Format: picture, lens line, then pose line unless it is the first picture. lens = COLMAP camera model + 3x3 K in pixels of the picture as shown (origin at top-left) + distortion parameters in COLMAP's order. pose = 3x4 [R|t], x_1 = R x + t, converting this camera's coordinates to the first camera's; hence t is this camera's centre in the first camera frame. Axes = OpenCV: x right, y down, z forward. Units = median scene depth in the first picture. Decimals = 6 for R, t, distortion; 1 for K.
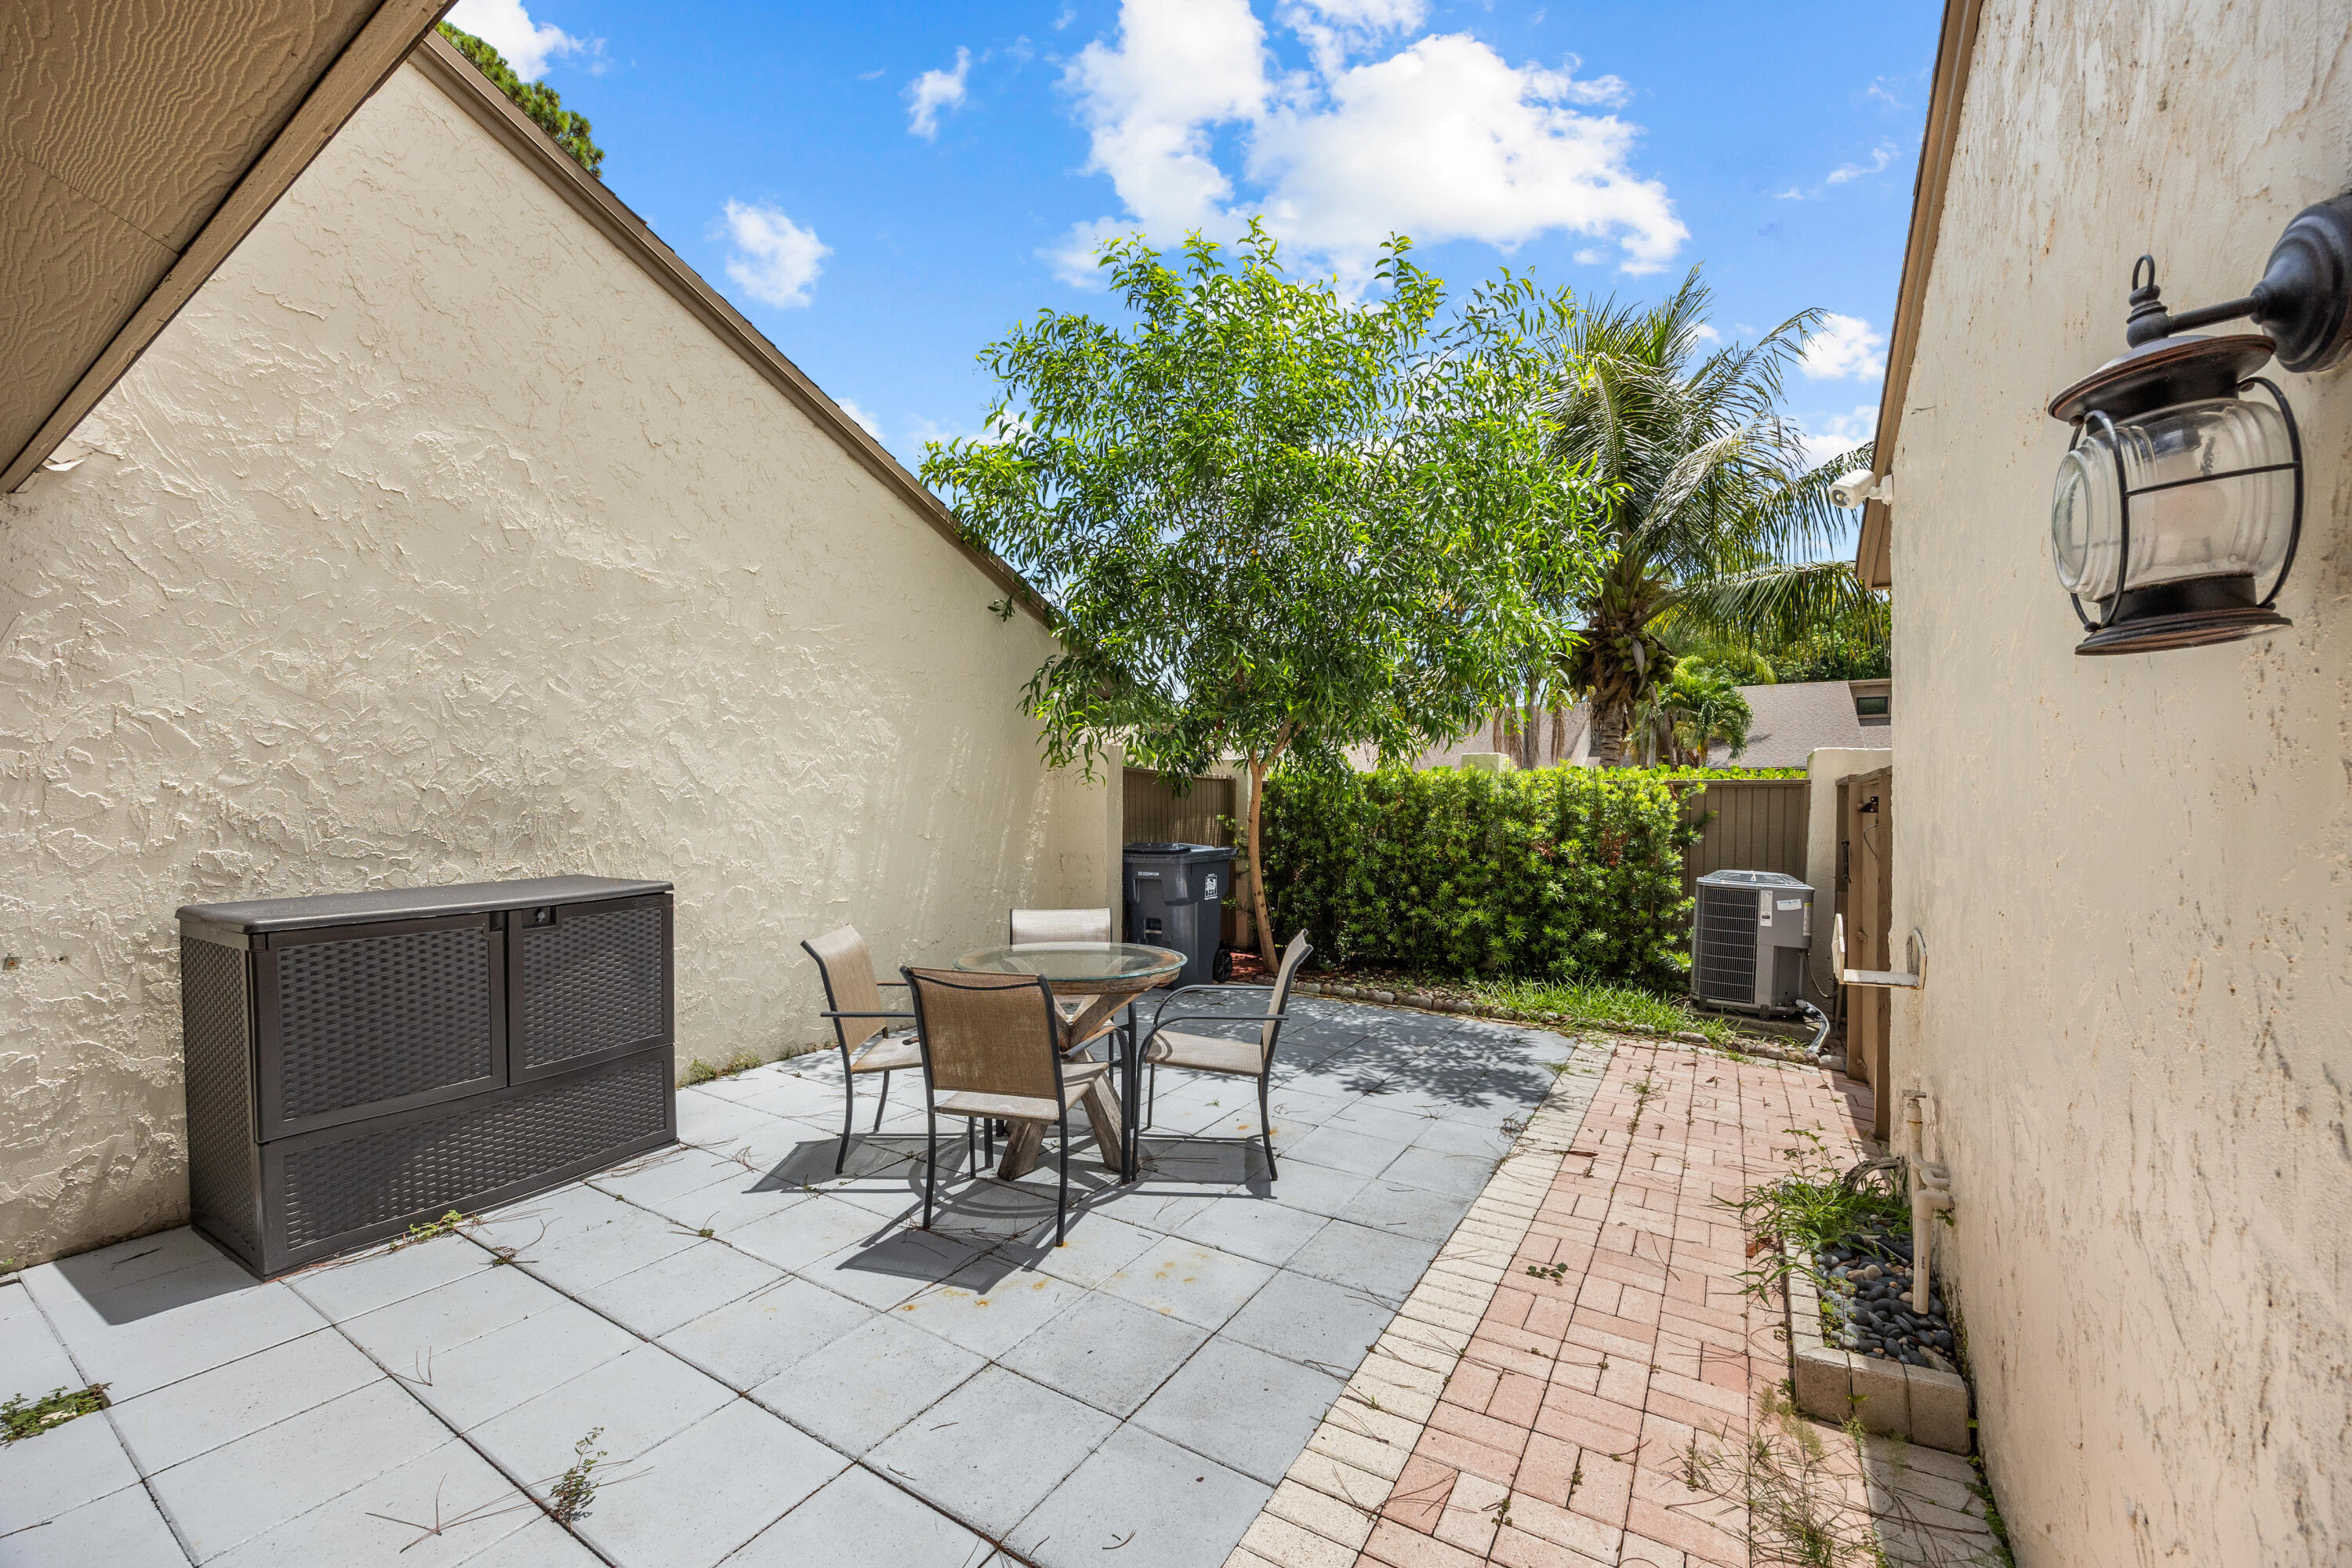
lens RADIAL K [[904.4, 0, 1189.5], [0, 904.4, 819.7], [0, 0, 1]] dist [-0.002221, 0.000174]
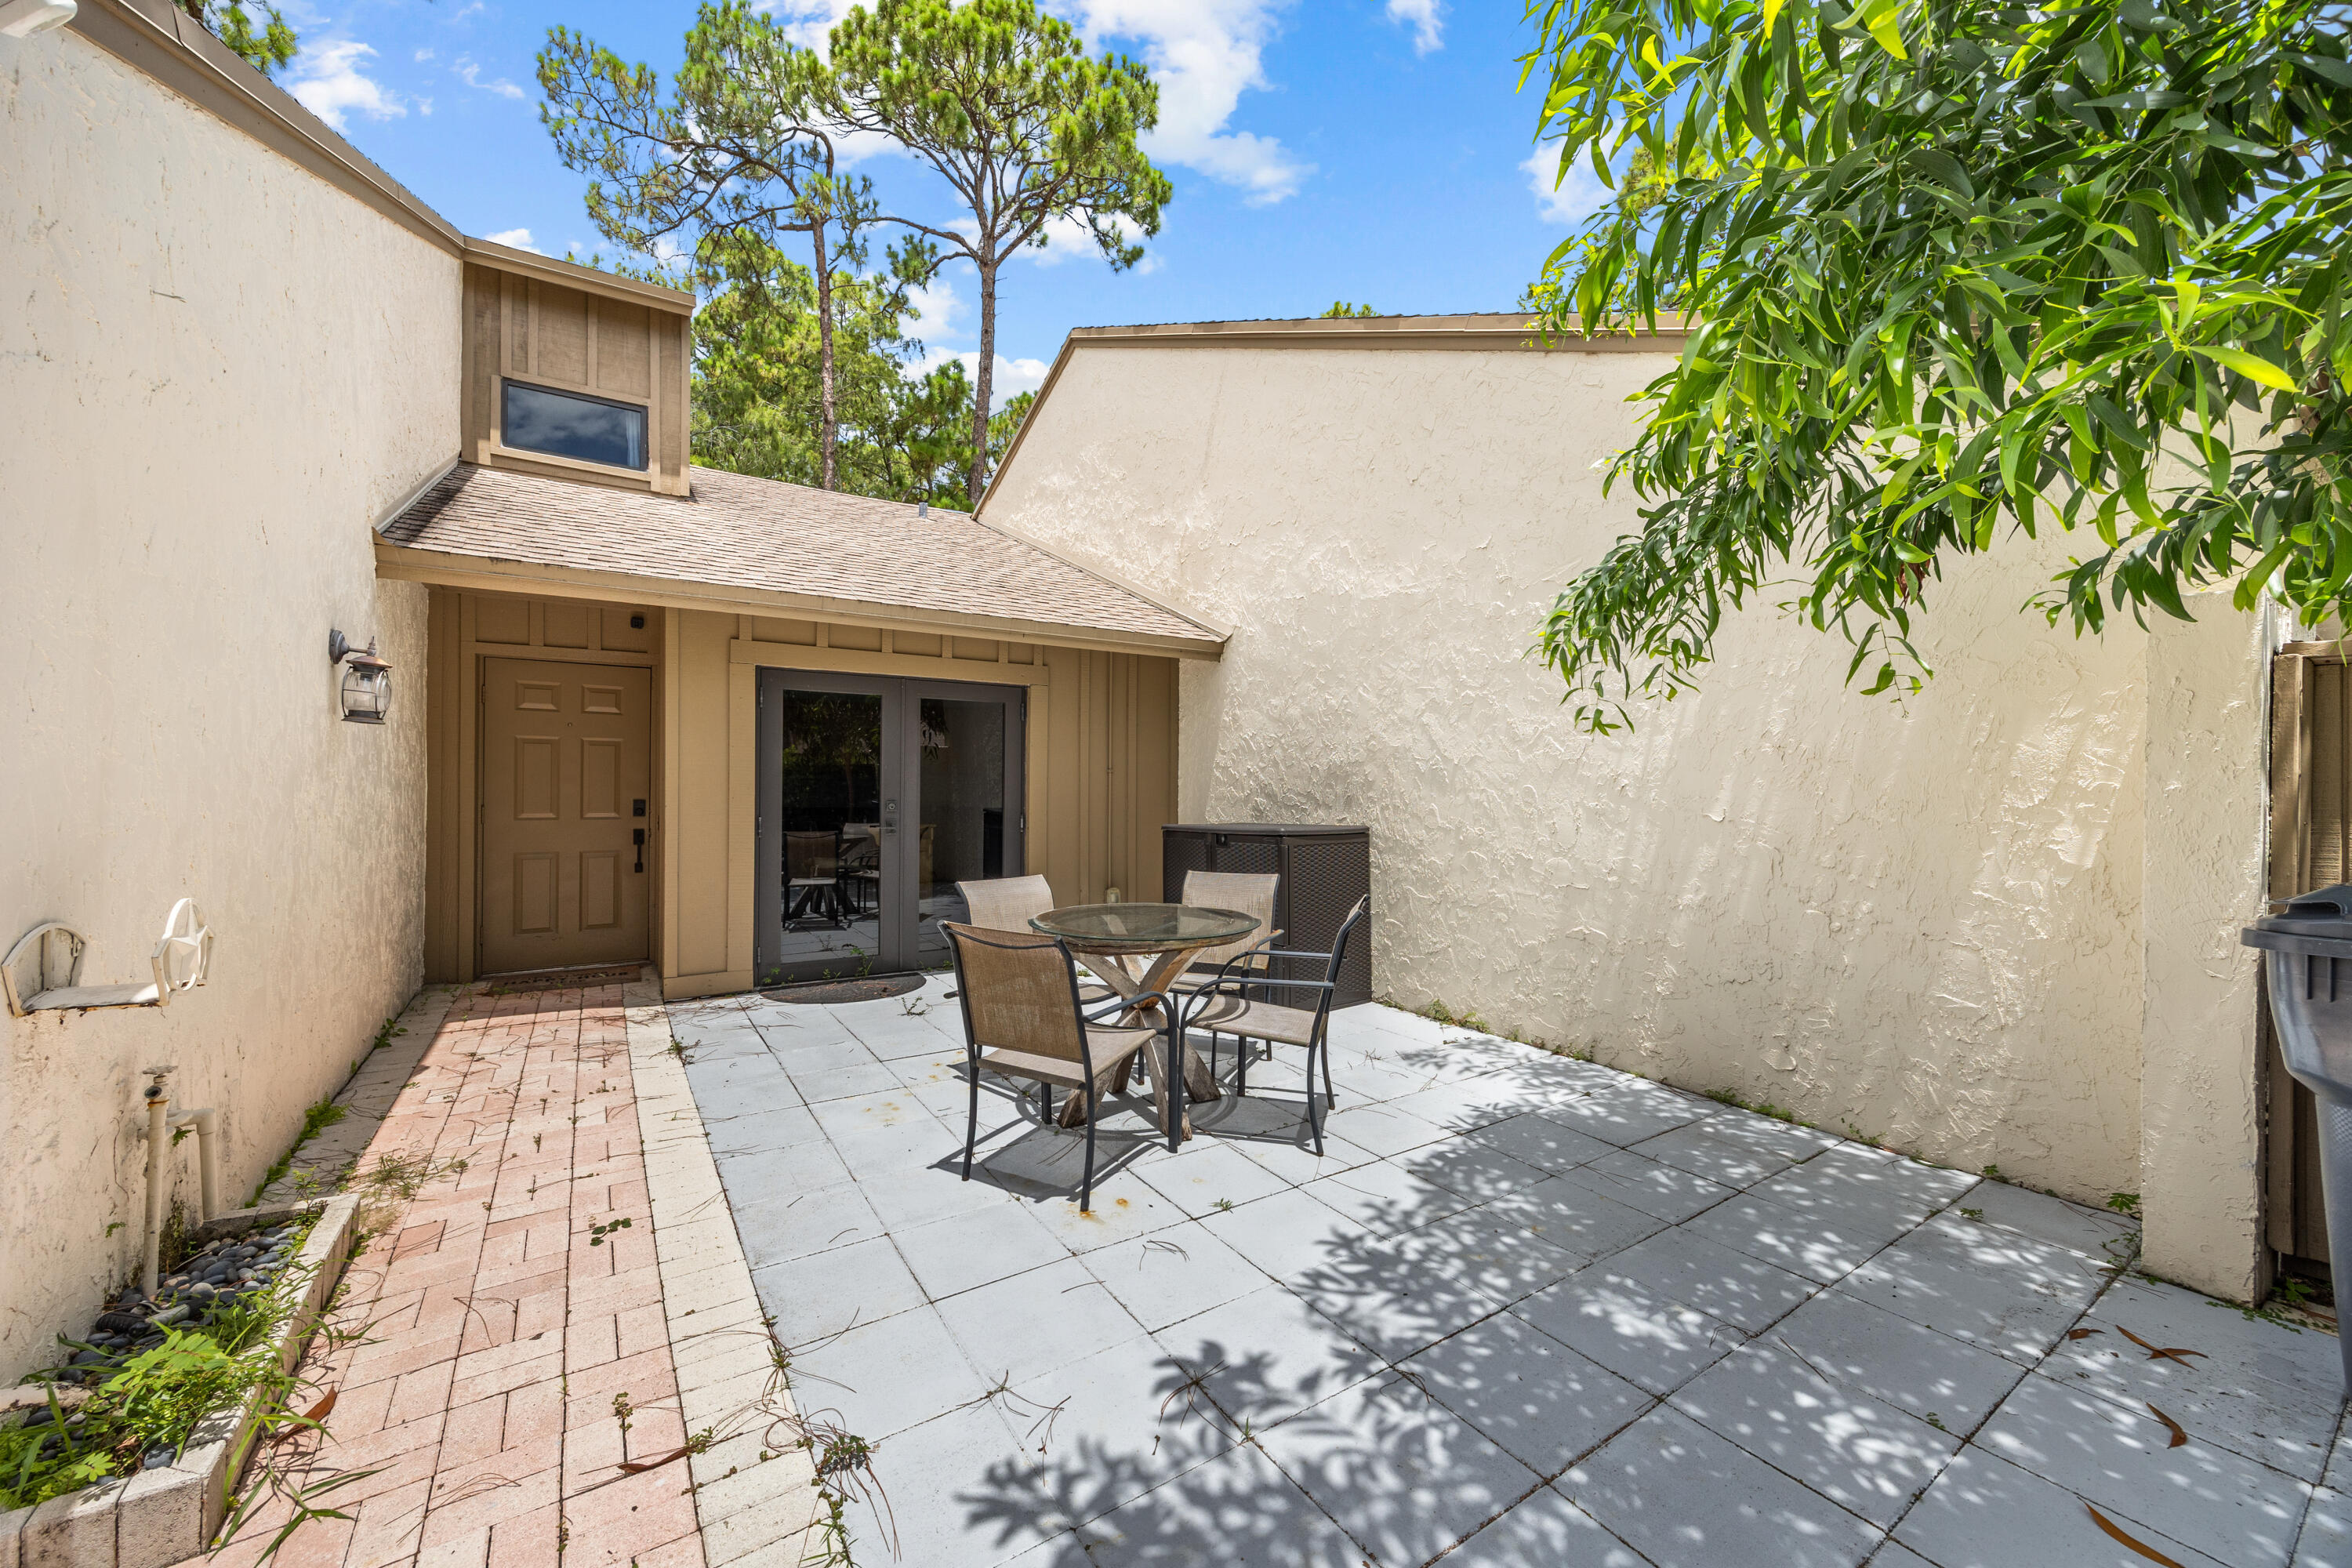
lens RADIAL K [[904.4, 0, 1185.5], [0, 904.4, 786.9], [0, 0, 1]] dist [-0.002221, 0.000174]
pose [[-0.423898, -0.007431, -0.905679, 0.659581], [-0.021786, 0.999761, 0.001994, 0.003881], [0.905448, 0.020576, -0.423958, 1.271475]]
